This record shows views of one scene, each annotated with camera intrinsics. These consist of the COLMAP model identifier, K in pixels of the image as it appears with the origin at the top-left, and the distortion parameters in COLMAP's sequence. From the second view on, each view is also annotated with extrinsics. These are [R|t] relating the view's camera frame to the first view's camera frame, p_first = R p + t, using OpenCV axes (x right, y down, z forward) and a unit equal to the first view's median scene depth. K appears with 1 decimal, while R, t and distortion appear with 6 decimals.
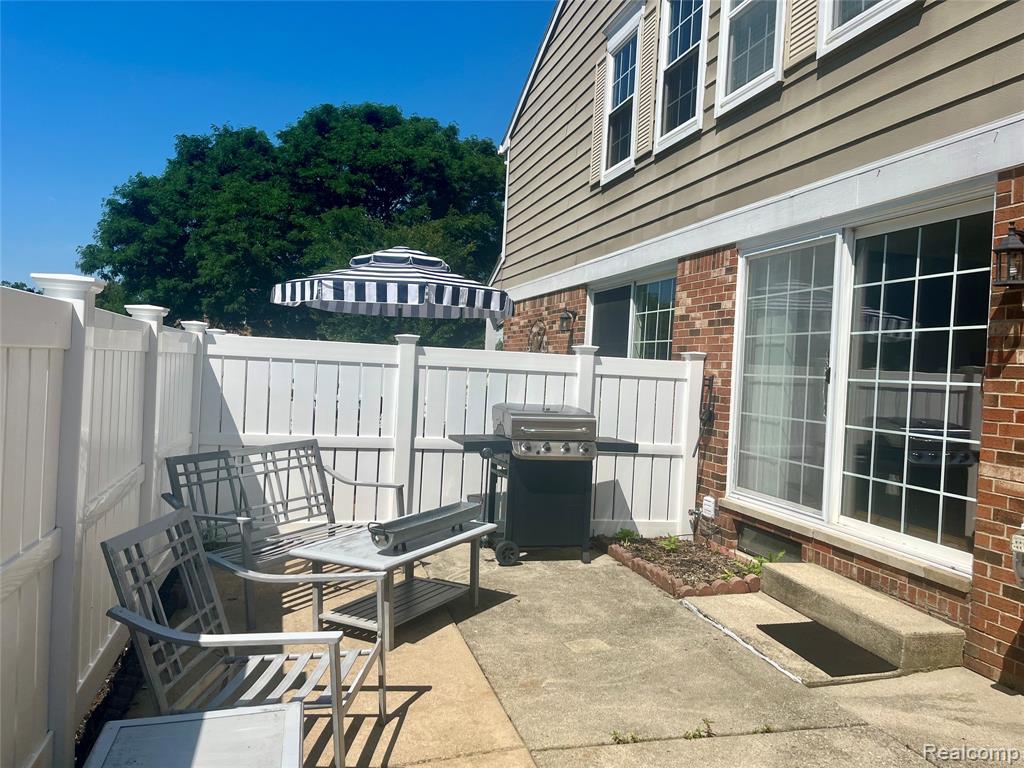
lens RADIAL K [[770.9, 0, 506.5], [0, 770.9, 384.8], [0, 0, 1]] dist [0.071642, -0.097236]
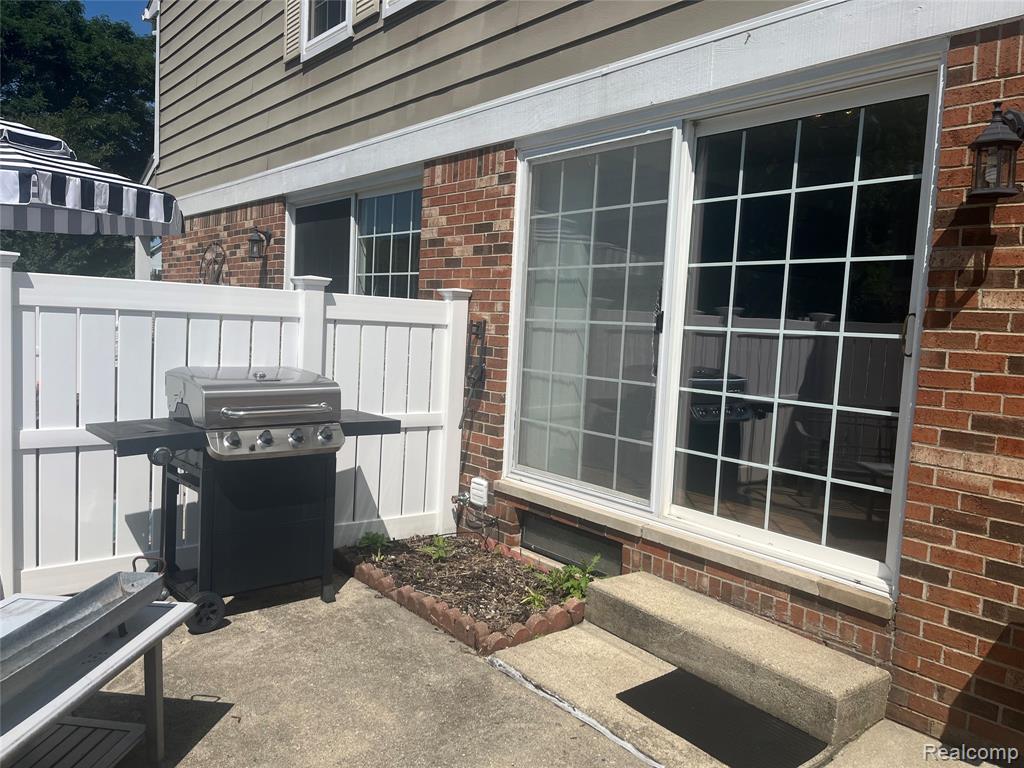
lens RADIAL K [[770.9, 0, 506.5], [0, 770.9, 384.8], [0, 0, 1]] dist [0.071642, -0.097236]
pose [[0.913478, -0.039370, 0.404980, -0.021587], [0.006124, 0.996525, 0.083066, -0.012359], [-0.406843, -0.073399, 0.910545, 0.323259]]
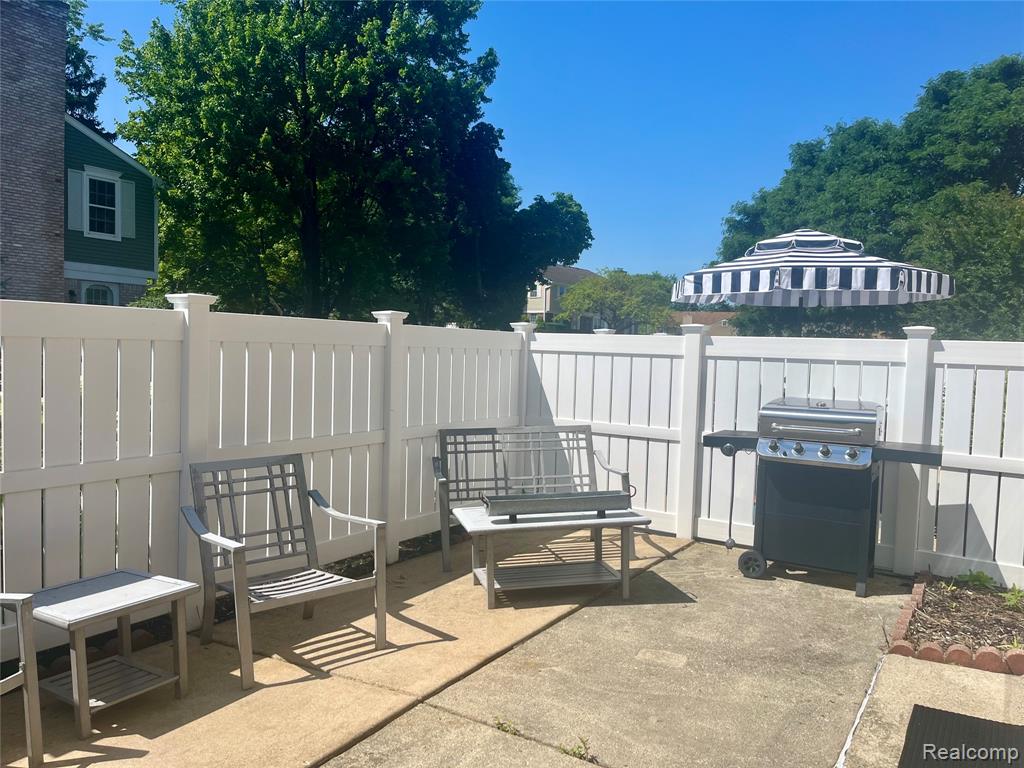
lens RADIAL K [[770.9, 0, 506.5], [0, 770.9, 384.8], [0, 0, 1]] dist [0.071642, -0.097236]
pose [[0.673222, 0.008017, -0.739397, 0.435667], [-0.013716, 0.999905, -0.001647, 0.015996], [0.739313, 0.011251, 0.673268, 0.173797]]
